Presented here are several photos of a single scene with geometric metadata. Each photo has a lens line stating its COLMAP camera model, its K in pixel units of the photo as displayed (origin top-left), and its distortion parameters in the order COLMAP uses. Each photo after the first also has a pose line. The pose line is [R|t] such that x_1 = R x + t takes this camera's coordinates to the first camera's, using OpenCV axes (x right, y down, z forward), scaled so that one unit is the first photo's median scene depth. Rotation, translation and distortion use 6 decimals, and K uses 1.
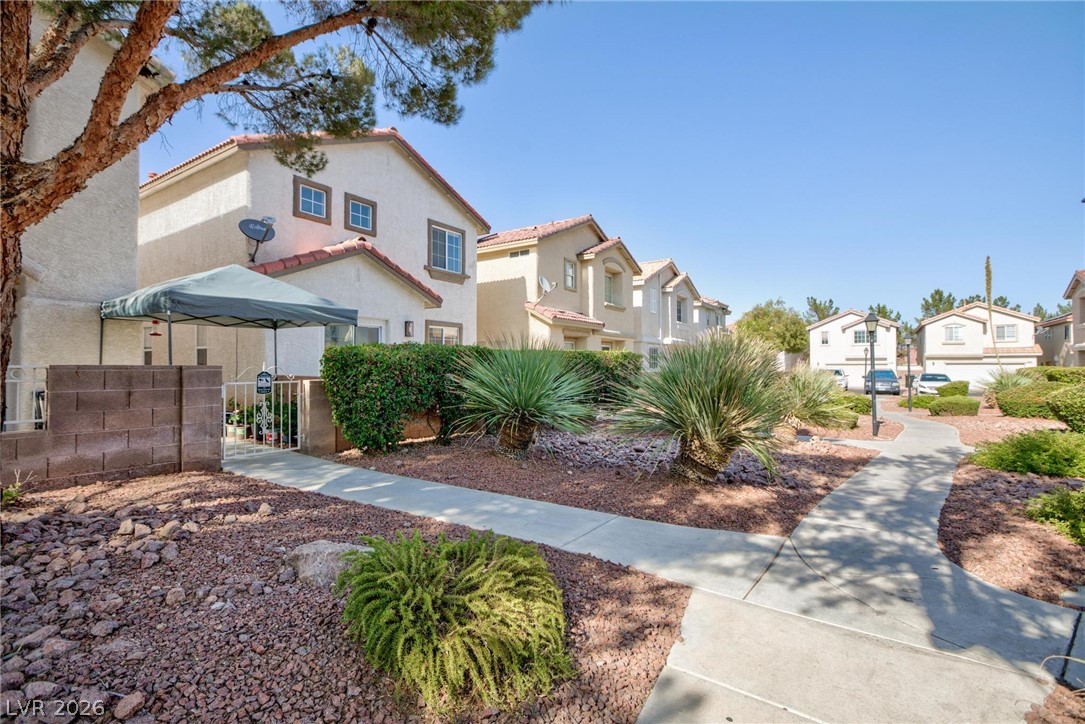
lens RADIAL K [[498.8, 0, 540.6], [0, 498.8, 362.5], [0, 0, 1]] dist [-0.009488, 0.001497]
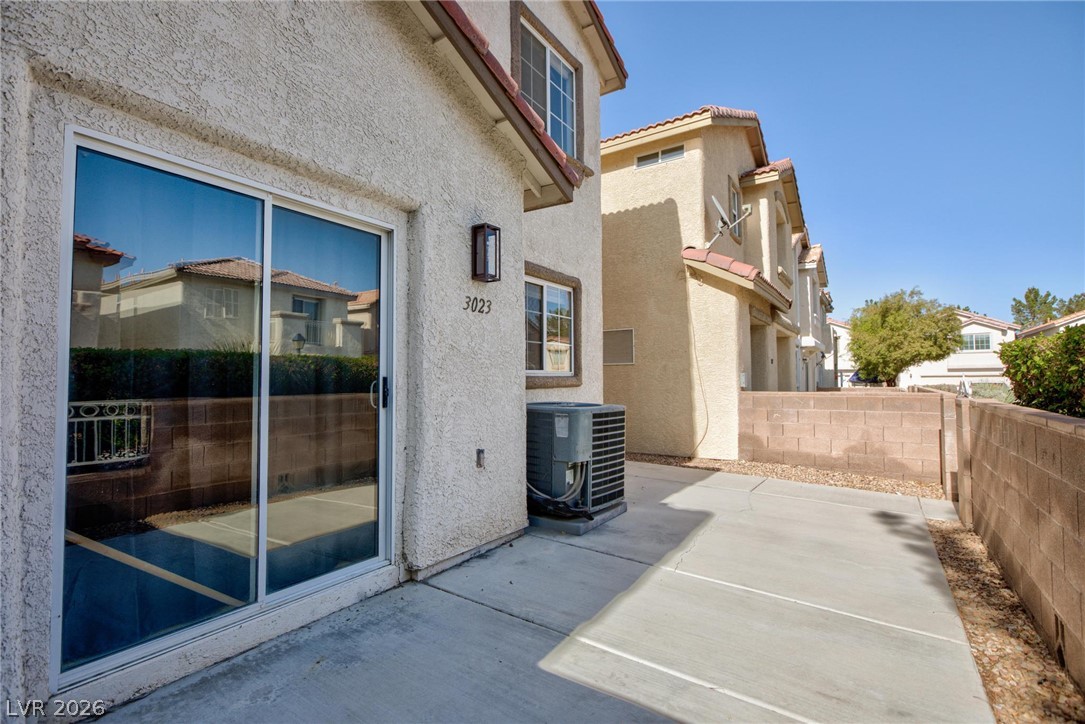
lens RADIAL K [[498.8, 0, 535.2], [0, 498.8, 360.3], [0, 0, 1]] dist [-0.009488, 0.001497]
pose [[0.999963, -0.006885, -0.005153, -0.170018], [0.006702, 0.999376, -0.034673, 0.002929], [0.005388, 0.034637, 0.999385, 0.518939]]
